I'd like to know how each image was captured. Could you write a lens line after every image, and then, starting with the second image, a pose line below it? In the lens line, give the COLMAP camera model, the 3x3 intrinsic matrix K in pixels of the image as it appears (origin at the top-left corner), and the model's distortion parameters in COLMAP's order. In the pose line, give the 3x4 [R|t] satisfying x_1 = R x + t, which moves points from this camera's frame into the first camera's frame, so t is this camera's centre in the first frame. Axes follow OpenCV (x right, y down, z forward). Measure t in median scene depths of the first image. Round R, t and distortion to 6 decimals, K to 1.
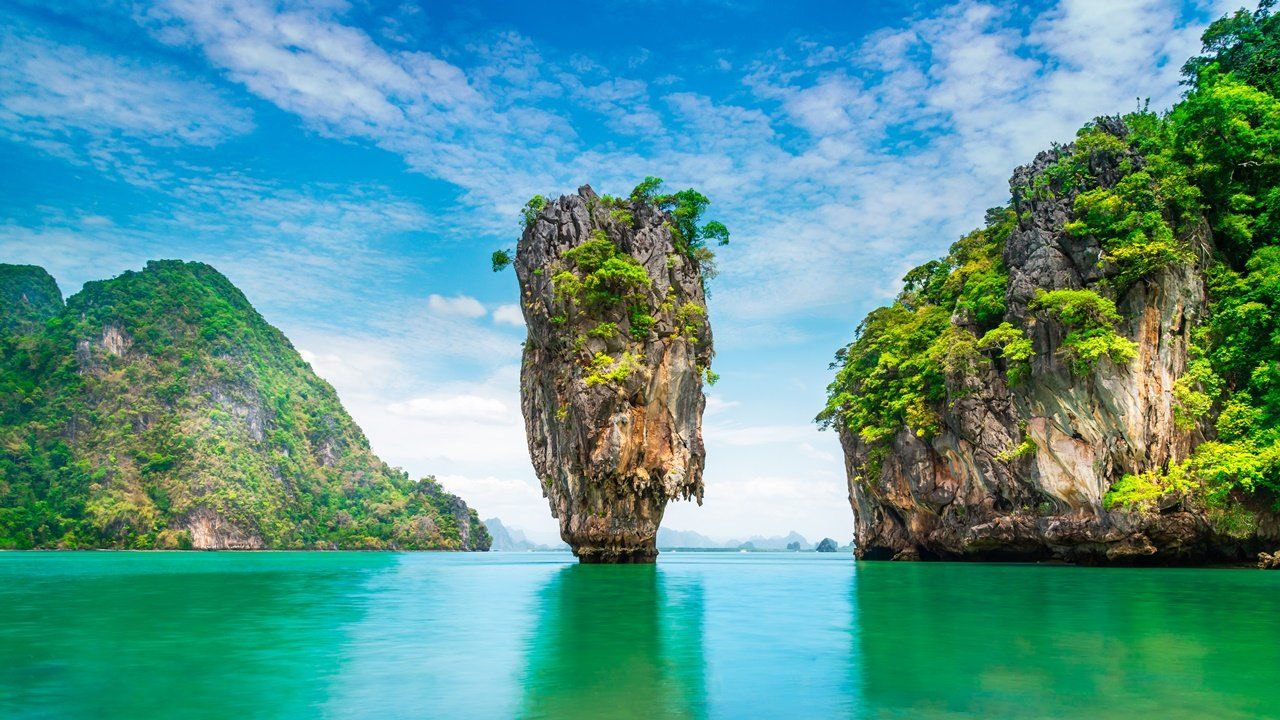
lens RADIAL K [[921.0, 0, 668.1], [0, 921.0, 411.3], [0, 0, 1]] dist [0.042710, 0.000935]
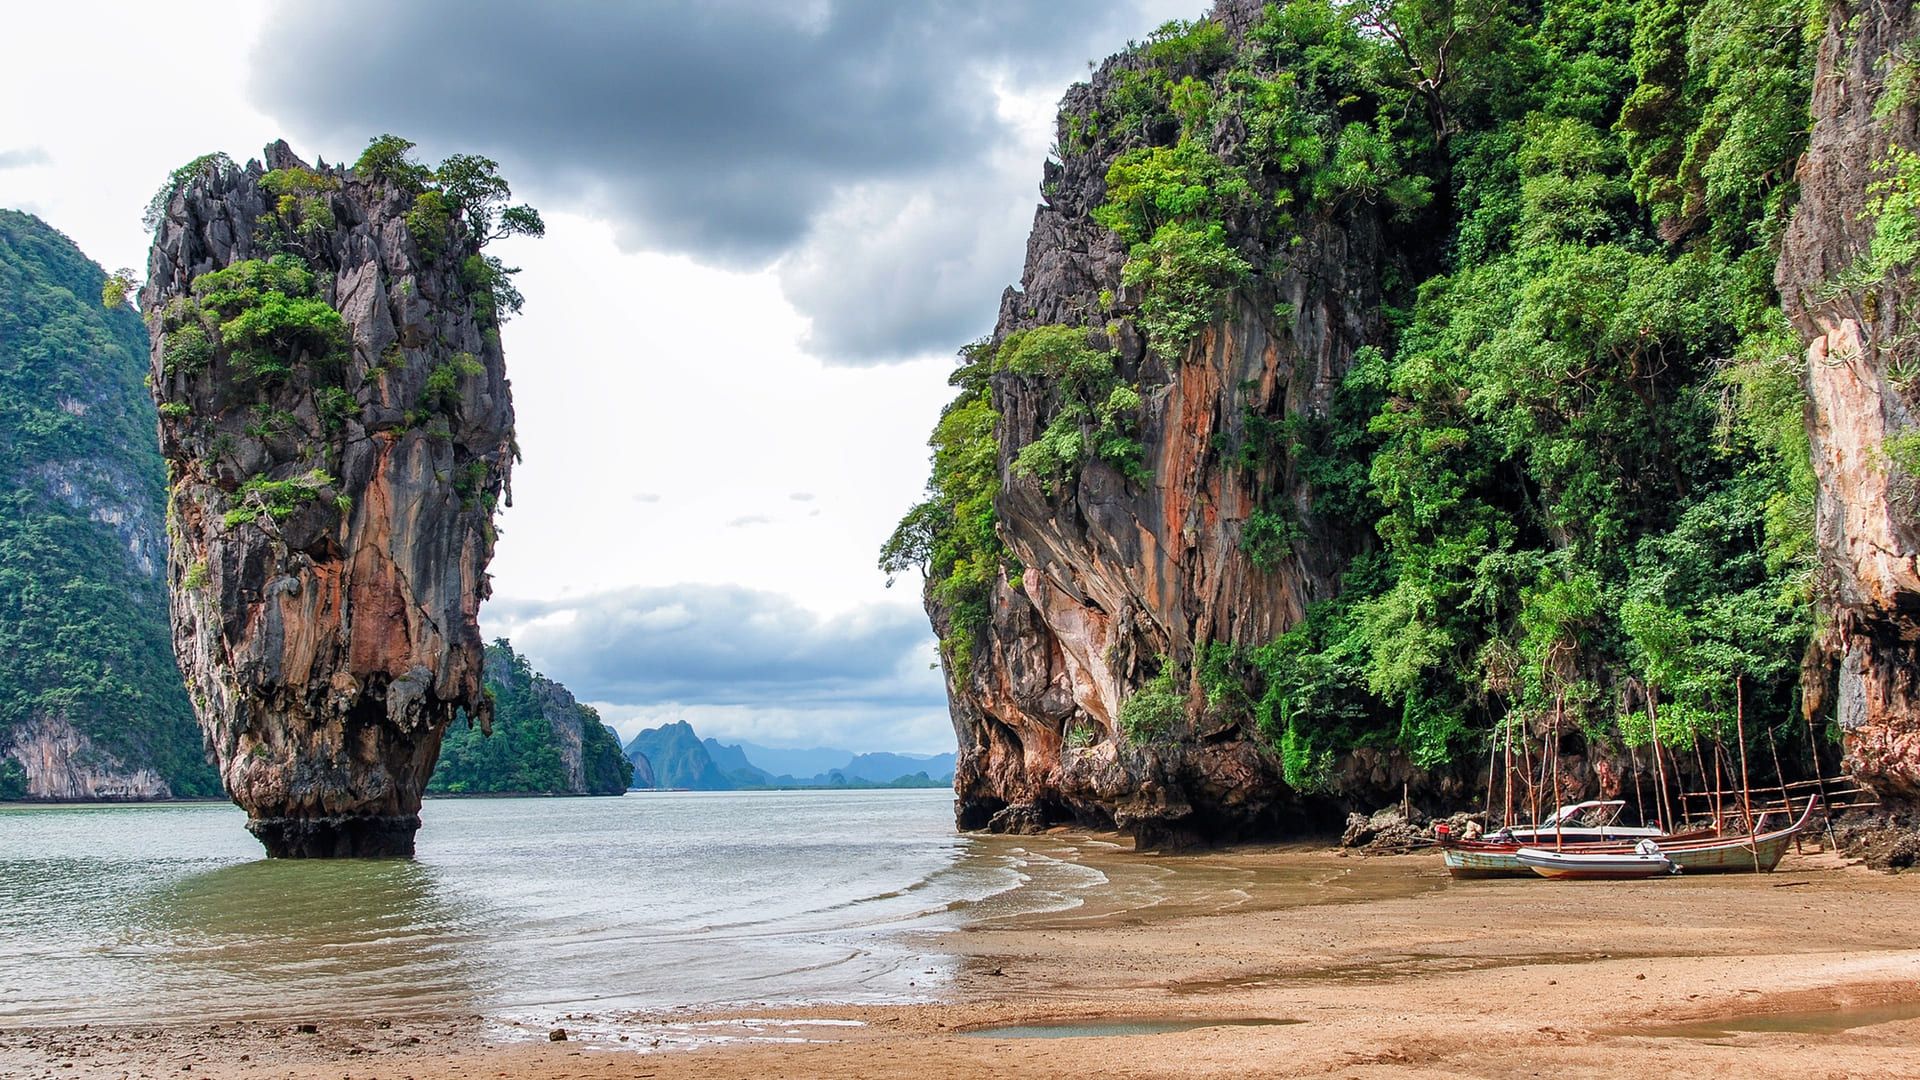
lens RADIAL K [[1970.7, 0, 926.4], [0, 1970.7, 596.0], [0, 0, 1]] dist [0.008188, 0.004411]
pose [[0.998085, -0.020151, -0.058483, 0.365883], [0.023262, 0.998323, 0.053007, -0.036194], [0.057317, -0.054266, 0.996880, -0.139069]]
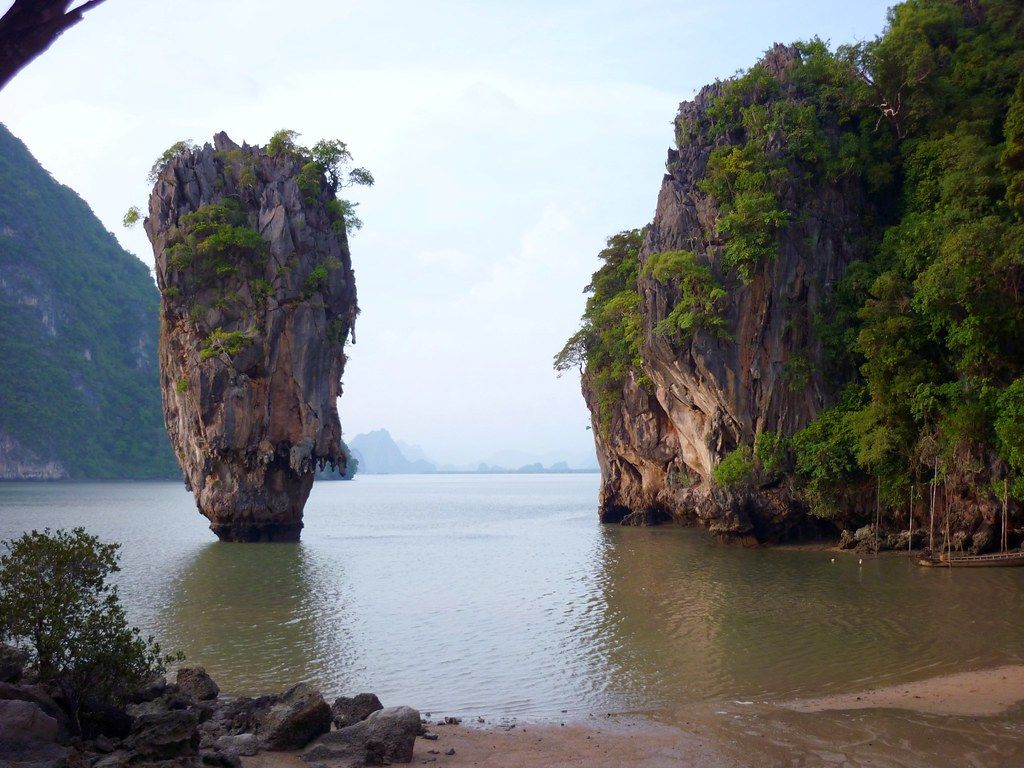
lens RADIAL K [[1284.2, 0, 513.4], [0, 1284.2, 399.0], [0, 0, 1]] dist [-0.064781, 0.027621]
pose [[0.996640, -0.012563, -0.080932, 0.319946], [0.019997, 0.995584, 0.091718, -0.094857], [0.079423, -0.093028, 0.992491, -0.287637]]
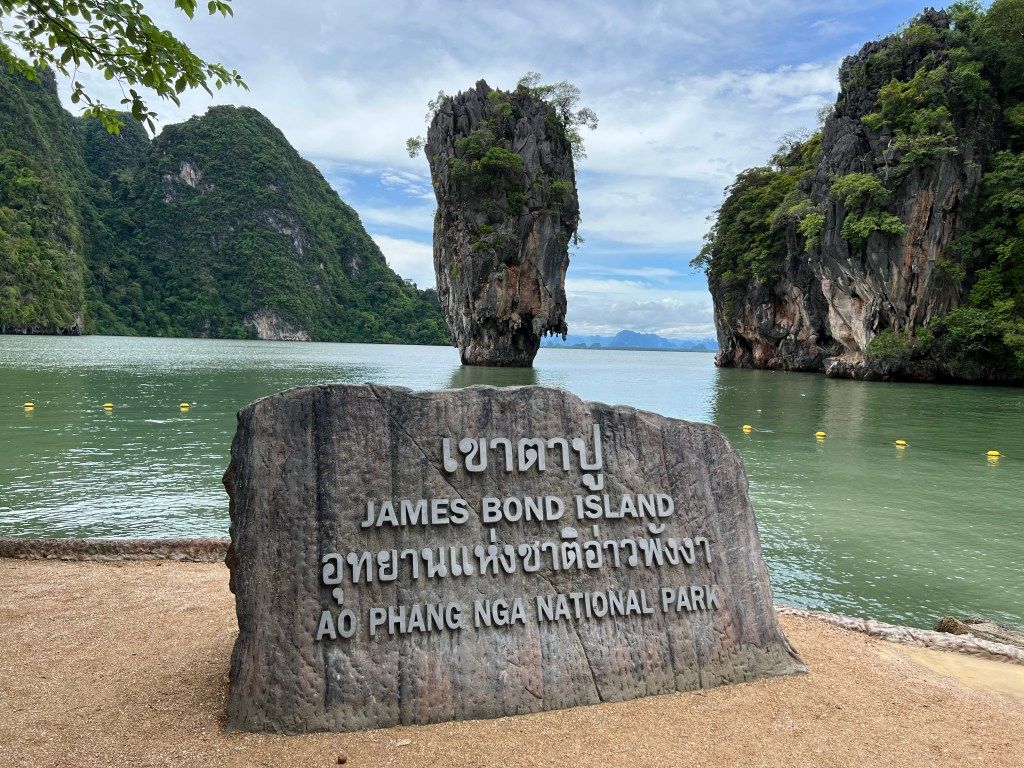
lens RADIAL K [[763.4, 0, 523.0], [0, 763.4, 390.1], [0, 0, 1]] dist [0.070092, -0.092181]
pose [[0.989646, 0.034114, -0.139417, 0.131306], [-0.005013, 0.978966, 0.203961, -0.051373], [0.143443, -0.201150, 0.969001, -0.081368]]
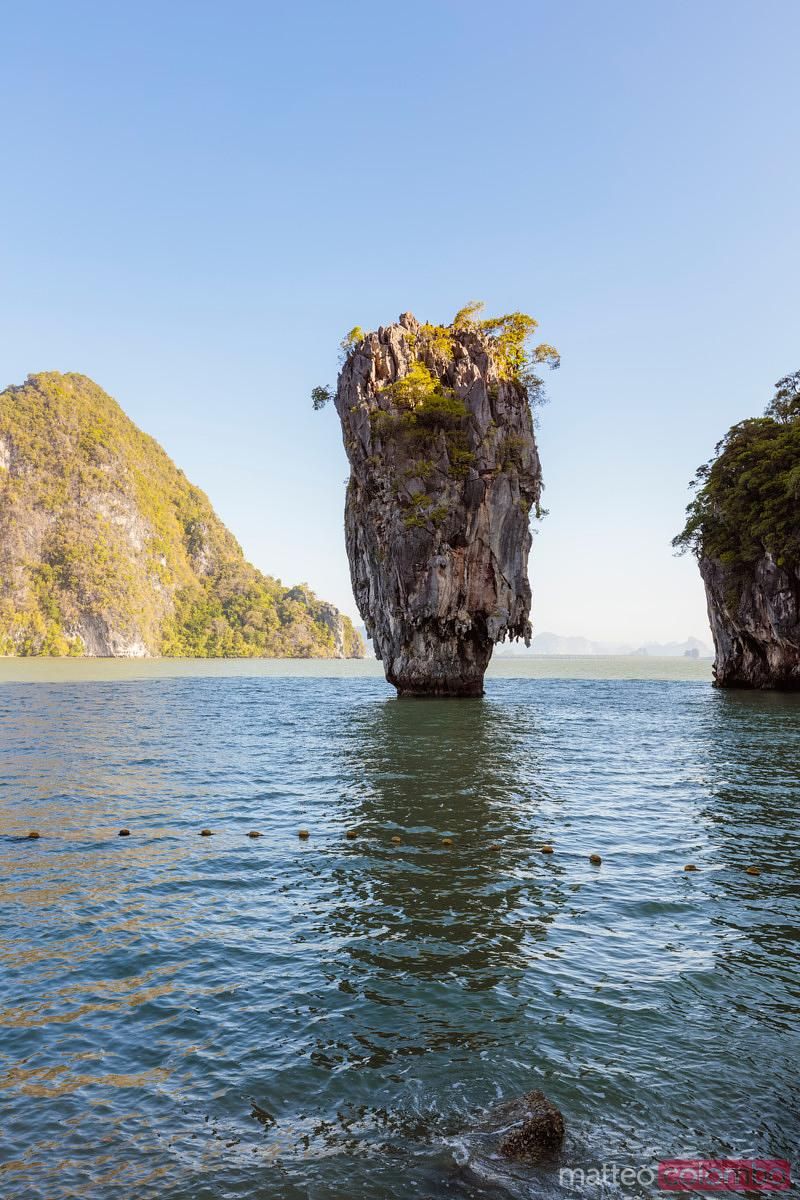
lens RADIAL K [[974.8, 0, 400.0], [0, 974.8, 600.0], [0, 0, 1]] dist [0.004748, -0.000195]
pose [[0.987883, -0.005165, -0.155117, 0.061581], [0.019265, 0.995797, 0.089534, -0.041245], [0.154002, -0.091438, 0.983830, -0.021337]]
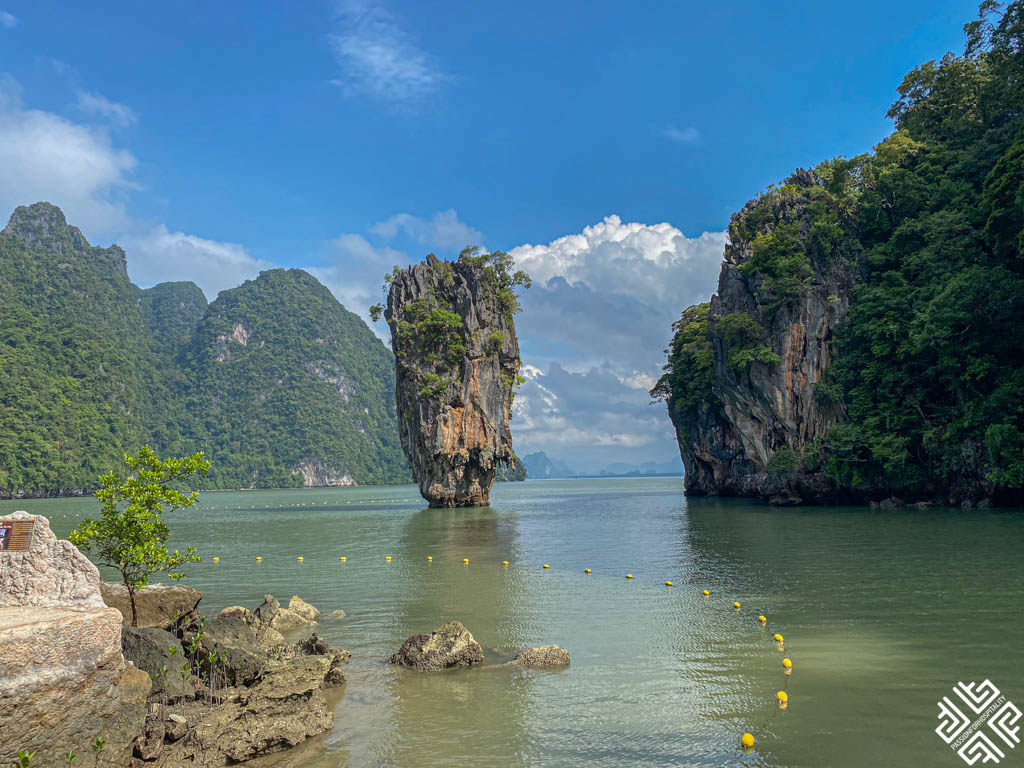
lens RADIAL K [[770.9, 0, 512.3], [0, 770.9, 378.9], [0, 0, 1]] dist [0.114361, -0.201320]
pose [[0.975196, -0.054885, -0.214430, 0.303152], [0.059846, 0.998068, 0.016704, -0.063505], [0.213099, -0.029122, 0.976596, -0.182800]]
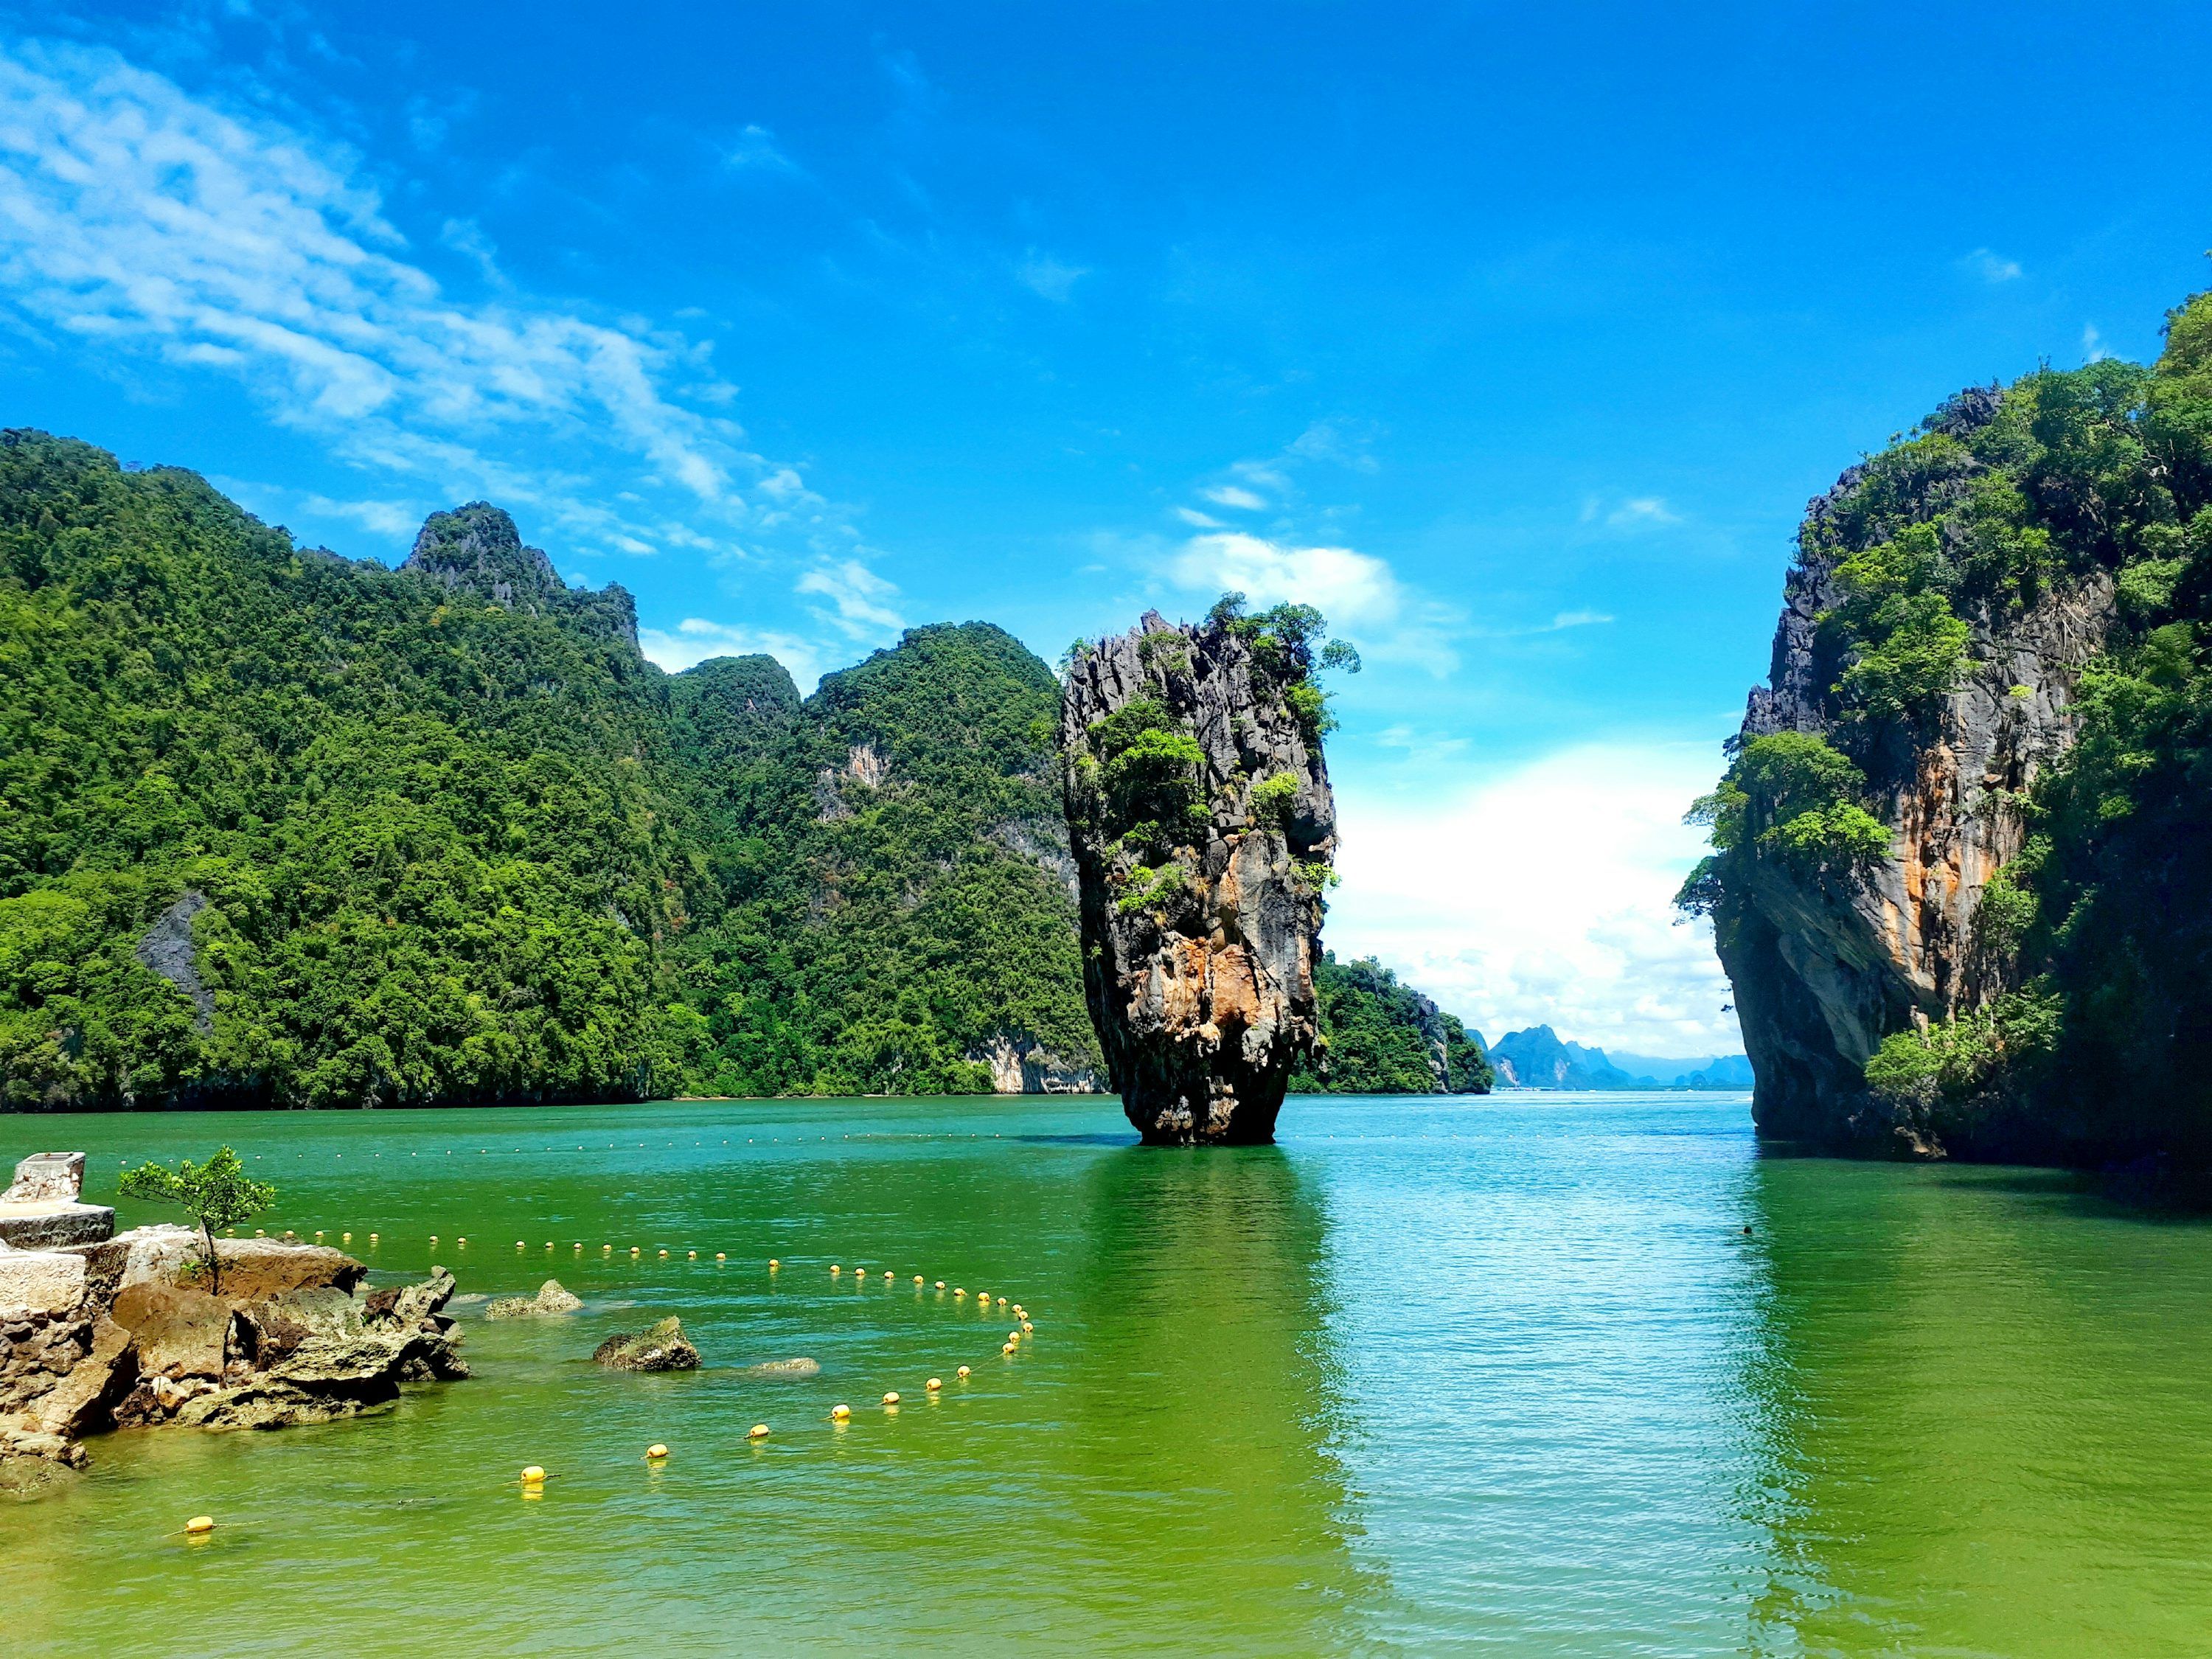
lens RADIAL K [[1749.4, 0, 1103.7], [0, 1749.4, 842.5], [0, 0, 1]] dist [0.133692, -0.249427]
pose [[0.910482, -0.063816, -0.408594, 0.427696], [0.068056, 0.997673, -0.004169, -0.071662], [0.407909, -0.024012, 0.912707, -0.233413]]
